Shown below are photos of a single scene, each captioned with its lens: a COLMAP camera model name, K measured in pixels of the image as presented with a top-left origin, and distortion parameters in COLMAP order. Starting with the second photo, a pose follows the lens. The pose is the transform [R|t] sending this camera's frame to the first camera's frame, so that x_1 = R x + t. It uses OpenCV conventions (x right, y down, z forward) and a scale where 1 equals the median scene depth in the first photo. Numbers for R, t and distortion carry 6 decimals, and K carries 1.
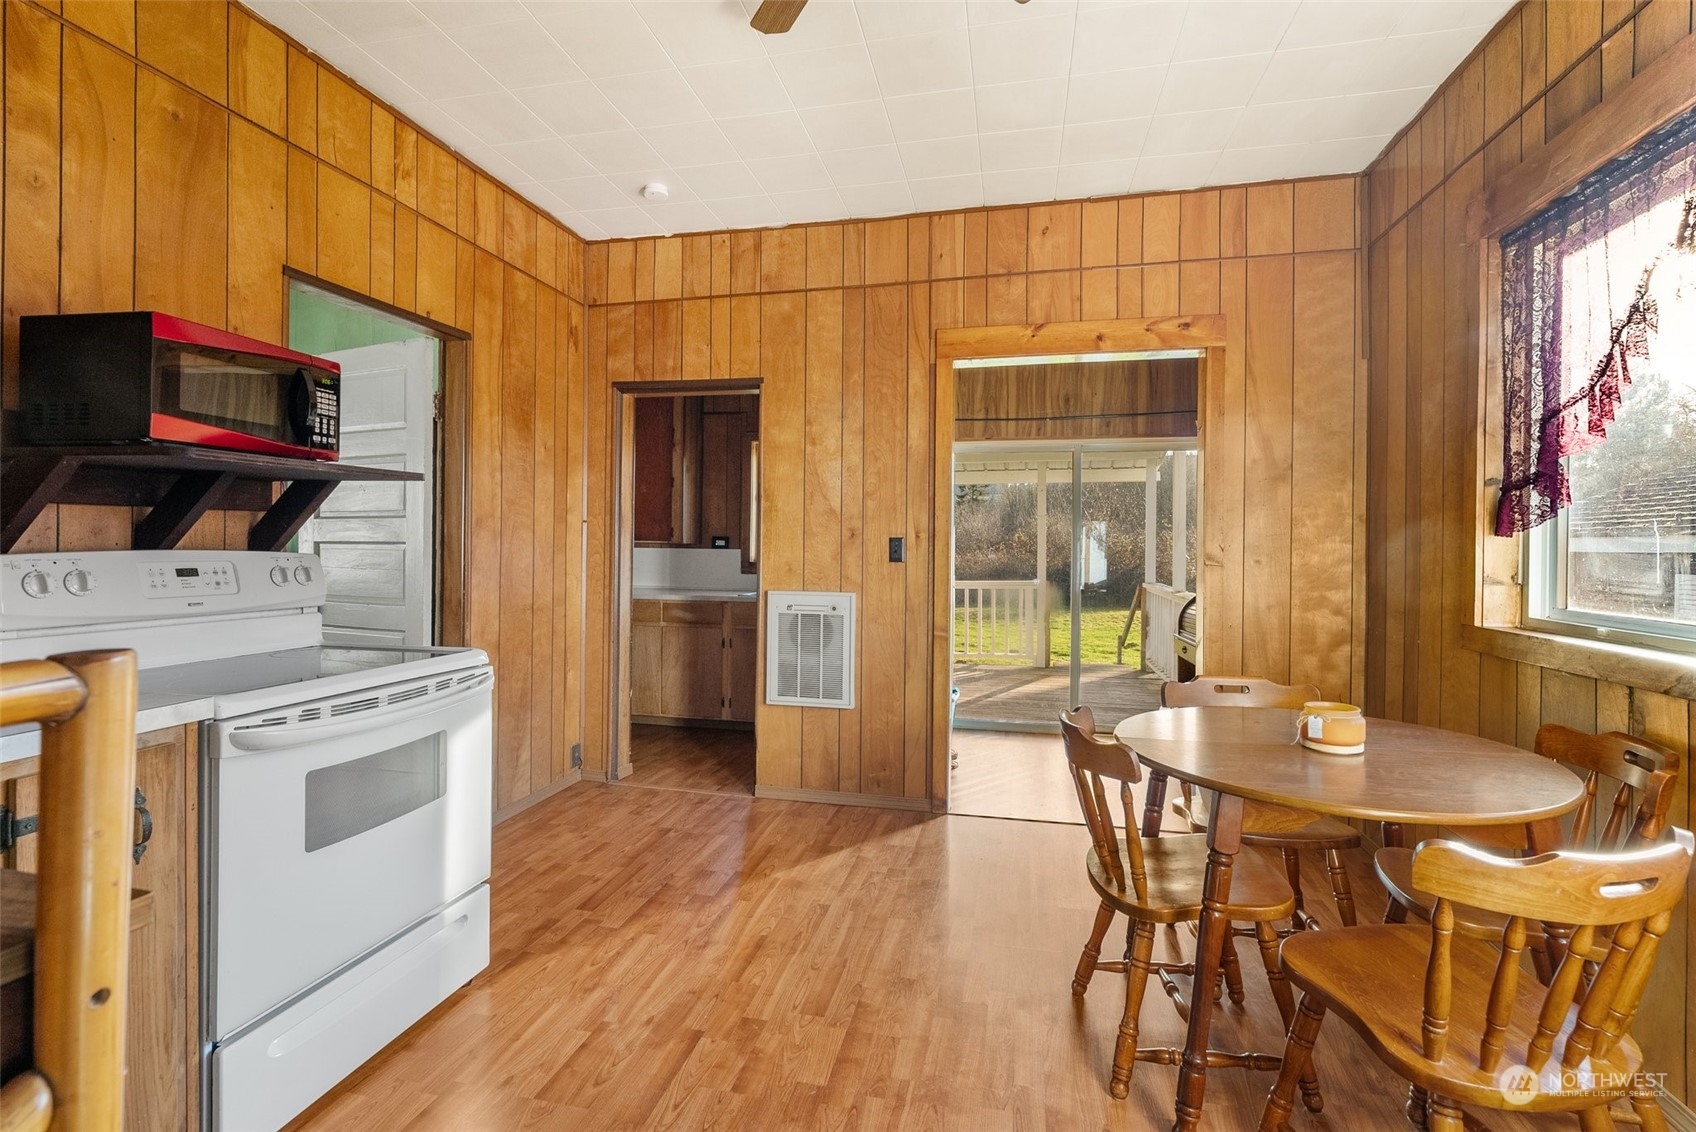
lens RADIAL K [[768.5, 0, 844.8], [0, 768.5, 560.5], [0, 0, 1]] dist [-0.004157, -0.000304]
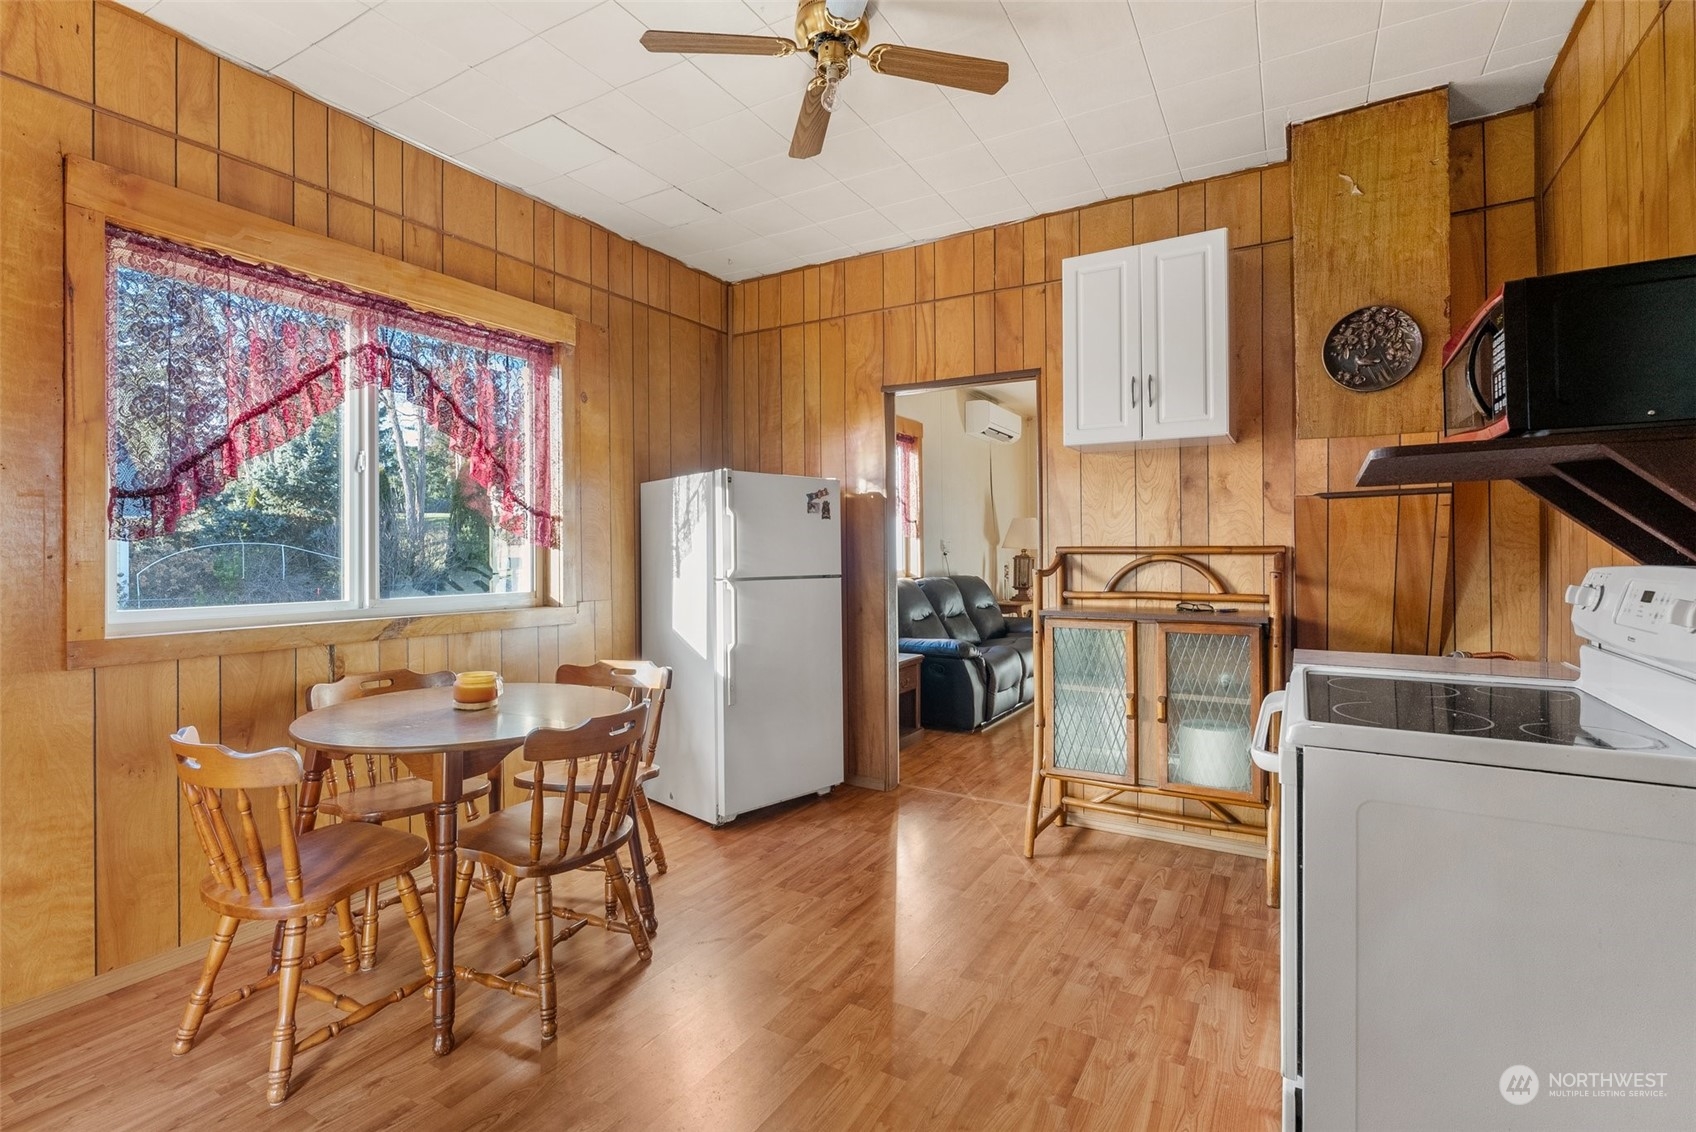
lens RADIAL K [[783.6, 0, 844.6], [0, 783.6, 562.0], [0, 0, 1]] dist [-0.000940, 0.000042]
pose [[-0.951626, -0.009518, 0.307110, -0.262001], [0.000935, 0.999426, 0.033869, -0.032635], [-0.307256, 0.032518, -0.951071, 1.445264]]
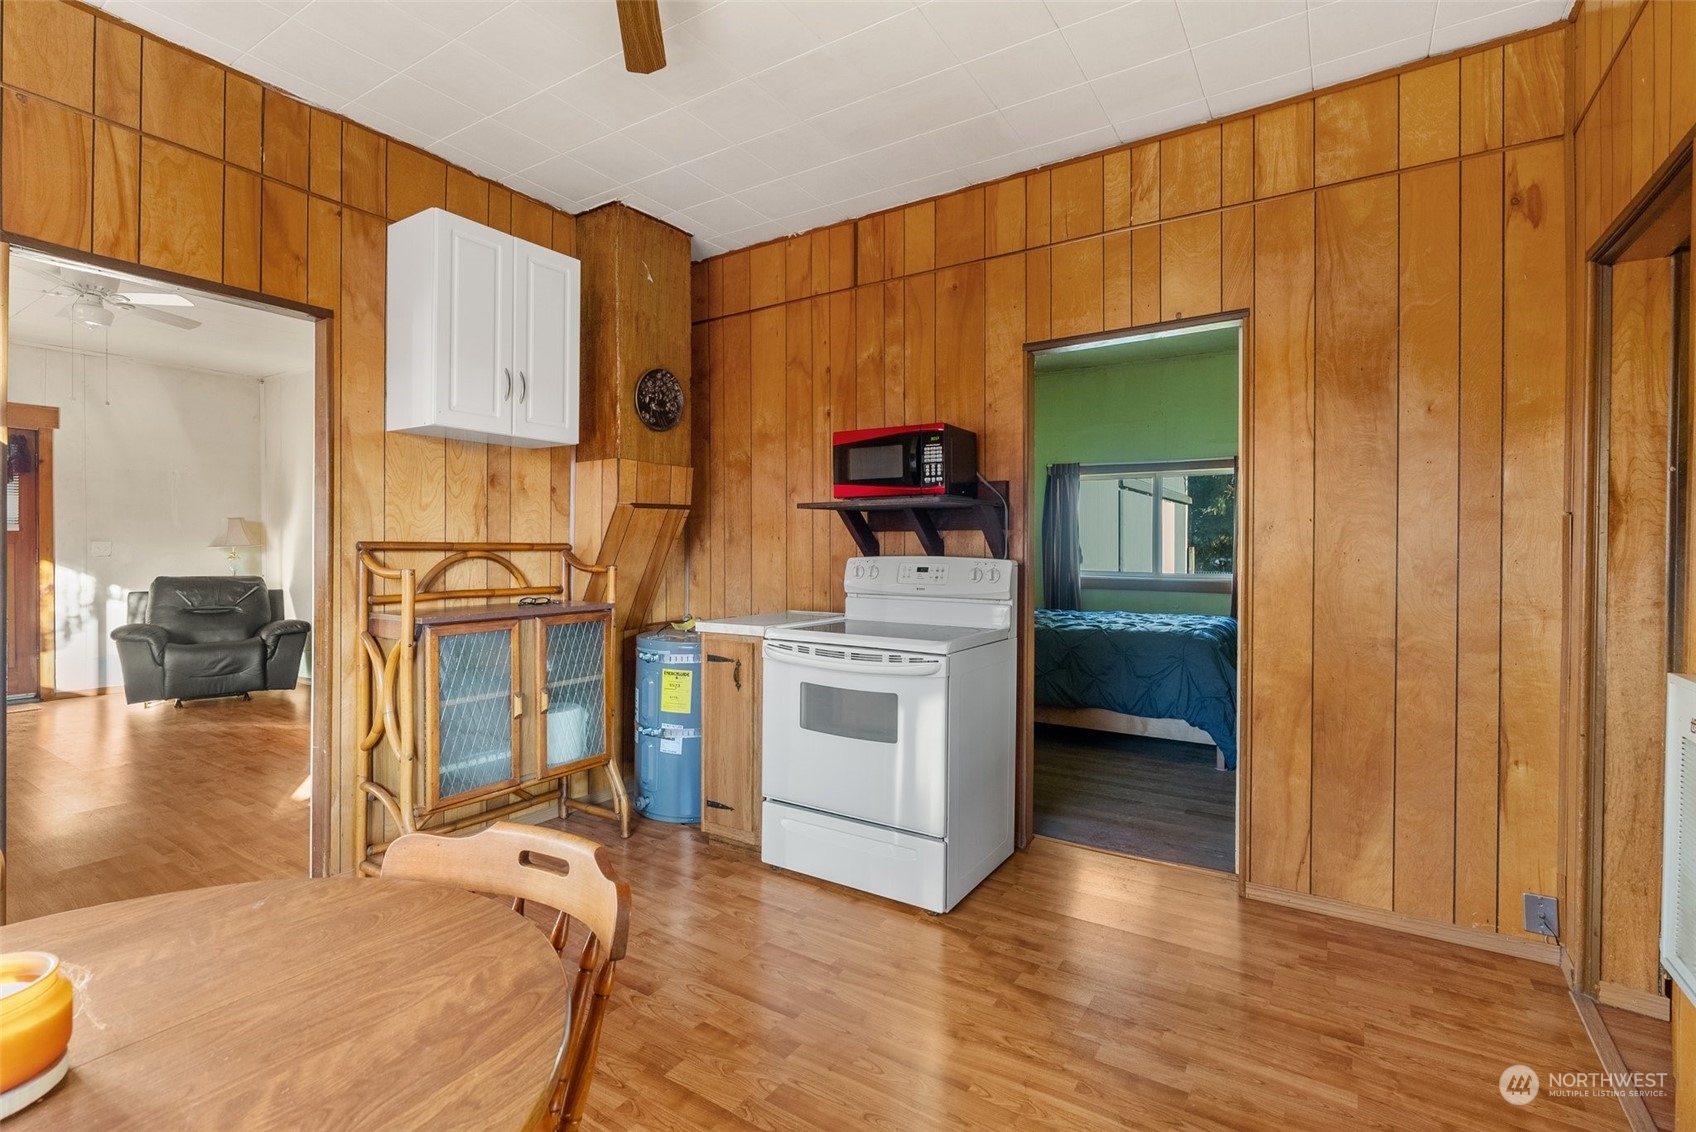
lens RADIAL K [[783.6, 0, 844.6], [0, 783.6, 562.0], [0, 0, 1]] dist [-0.000940, 0.000042]
pose [[-0.343835, 0.007839, -0.938997, 0.586916], [-0.023708, 0.999574, 0.017026, -0.019096], [0.938731, 0.028116, -0.343503, 1.053819]]
